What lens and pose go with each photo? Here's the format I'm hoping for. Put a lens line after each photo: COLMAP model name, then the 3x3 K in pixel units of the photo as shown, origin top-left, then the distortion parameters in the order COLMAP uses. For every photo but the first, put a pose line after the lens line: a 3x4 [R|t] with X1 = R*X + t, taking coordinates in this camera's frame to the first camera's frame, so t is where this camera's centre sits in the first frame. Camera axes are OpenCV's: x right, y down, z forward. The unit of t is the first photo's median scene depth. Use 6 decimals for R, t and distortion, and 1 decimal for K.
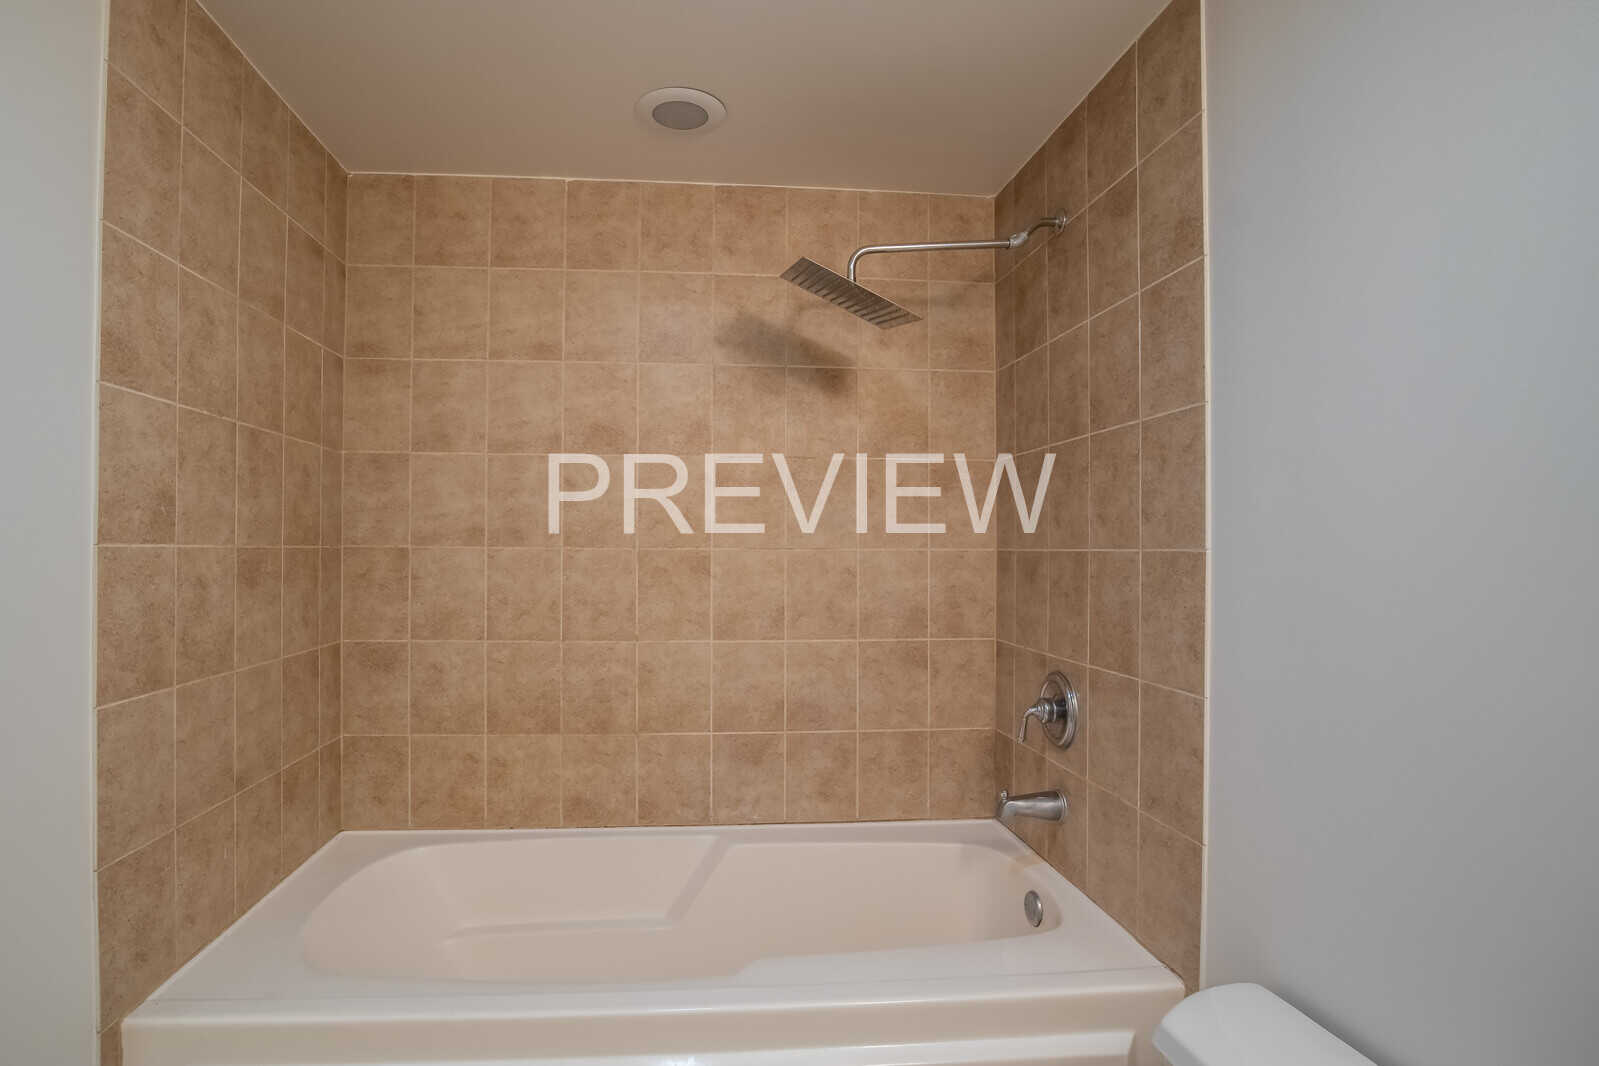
lens RADIAL K [[831.9, 0, 788.5], [0, 831.9, 555.1], [0, 0, 1]] dist [-0.038071, 0.008670]
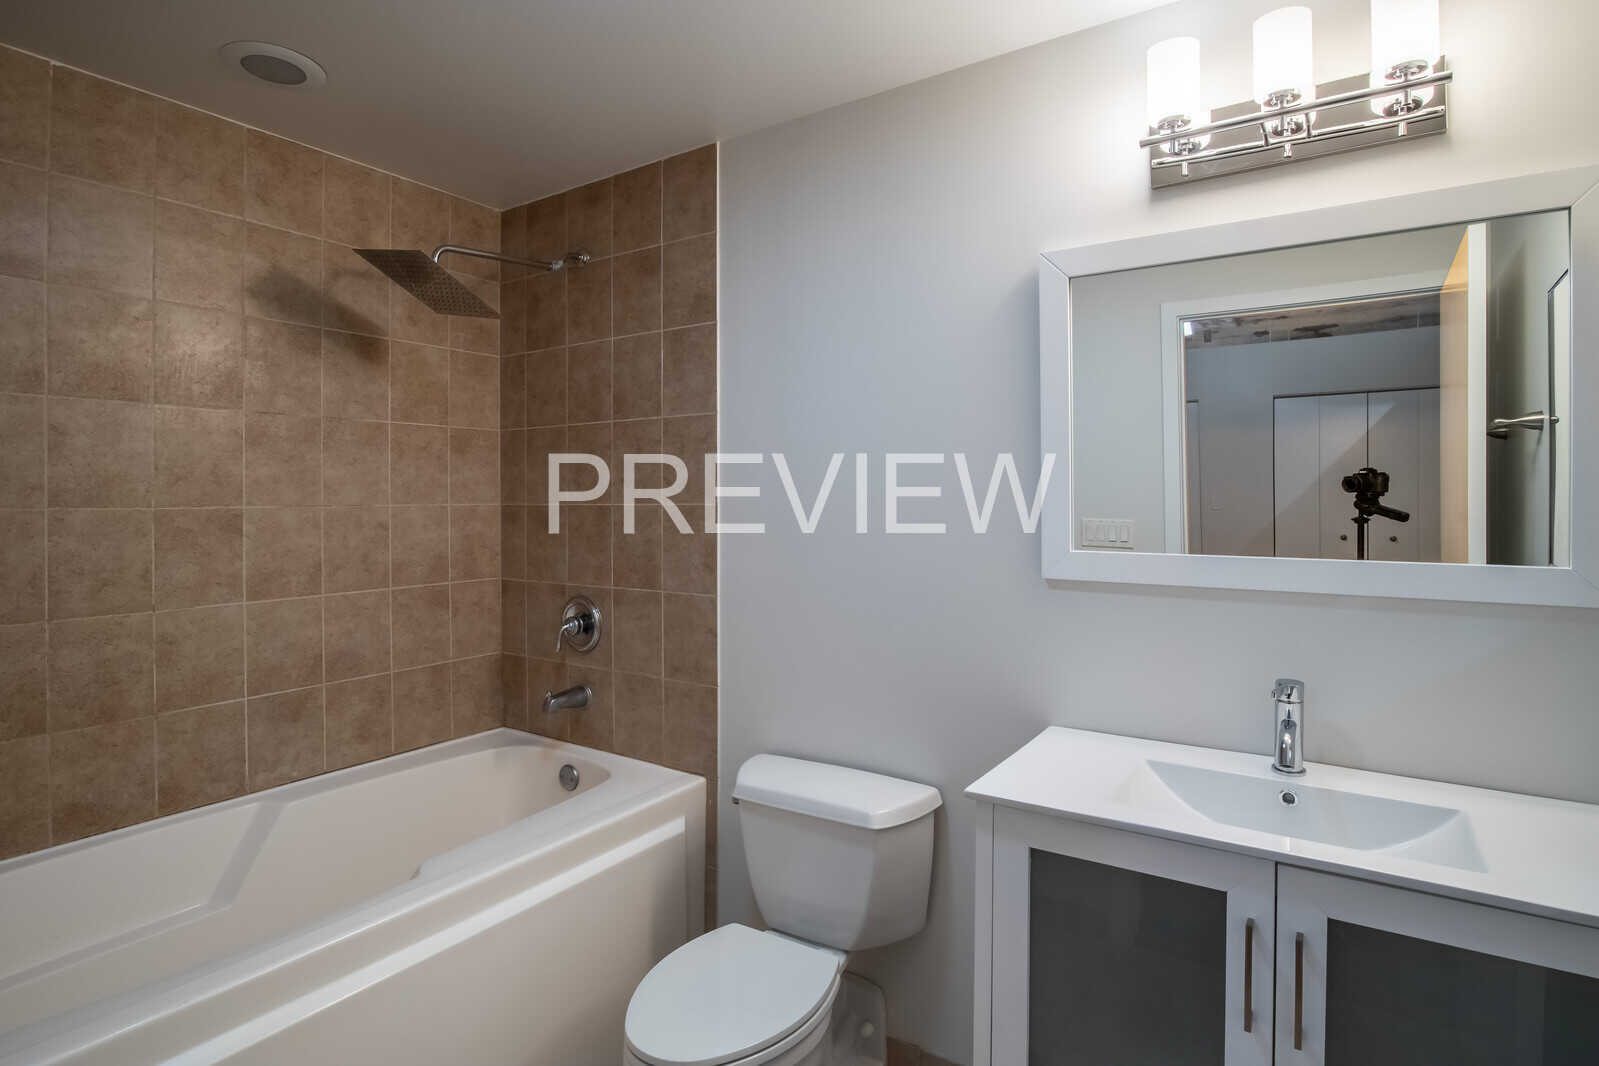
lens RADIAL K [[831.9, 0, 789.2], [0, 831.9, 526.4], [0, 0, 1]] dist [-0.038071, 0.008670]
pose [[0.624766, -0.031551, 0.780175, -0.444962], [0.011336, 0.999444, 0.031340, -0.007942], [-0.780730, -0.010737, 0.624776, -0.085072]]
